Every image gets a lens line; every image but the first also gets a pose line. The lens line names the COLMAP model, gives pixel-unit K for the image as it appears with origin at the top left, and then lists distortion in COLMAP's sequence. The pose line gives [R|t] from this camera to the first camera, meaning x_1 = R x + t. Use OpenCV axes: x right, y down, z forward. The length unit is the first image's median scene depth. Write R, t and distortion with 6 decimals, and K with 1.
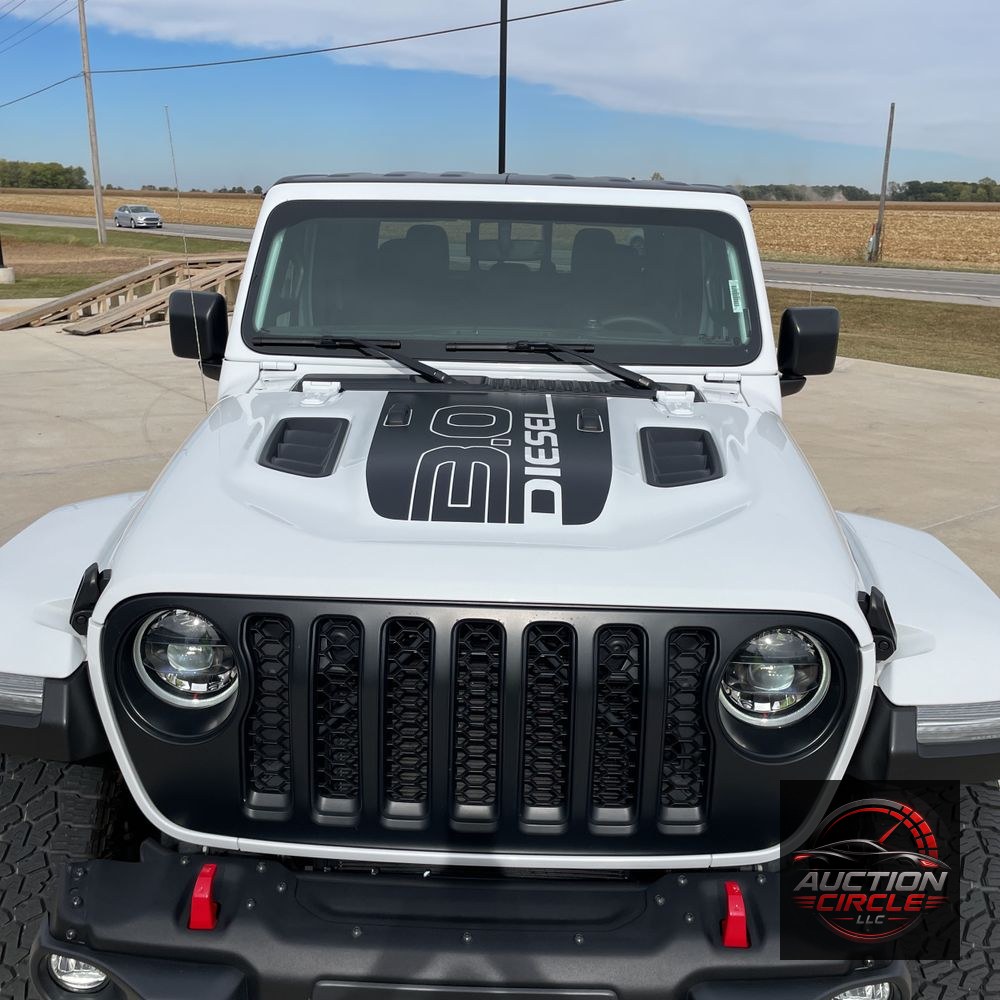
lens RADIAL K [[1003.3, 0, 499.4], [0, 1003.3, 481.6], [0, 0, 1]] dist [0.102750, -0.145486]
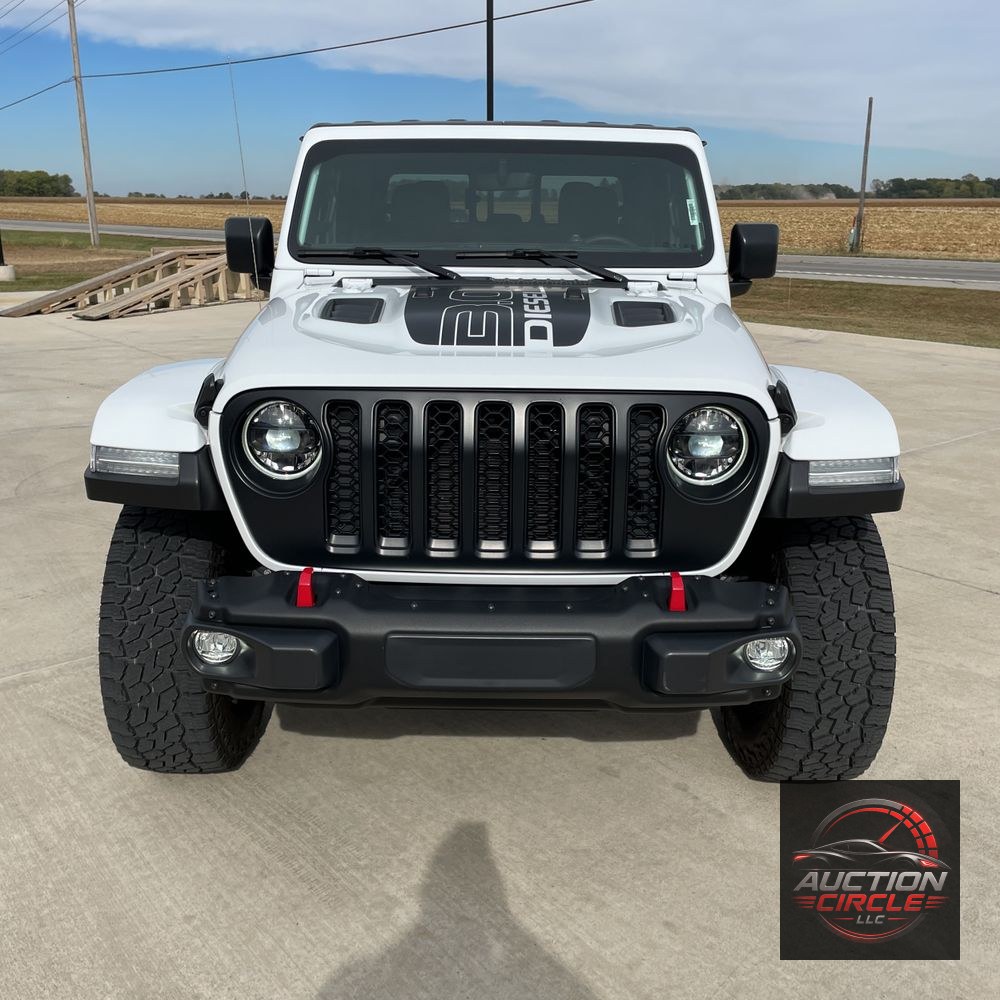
lens RADIAL K [[1015.4, 0, 503.0], [0, 1015.4, 482.9], [0, 0, 1]] dist [0.093685, -0.128660]
pose [[0.999789, -0.016601, 0.012100, -0.015510], [0.016691, 0.999834, -0.007322, 0.148851], [-0.011976, 0.007522, 0.999900, -0.231725]]
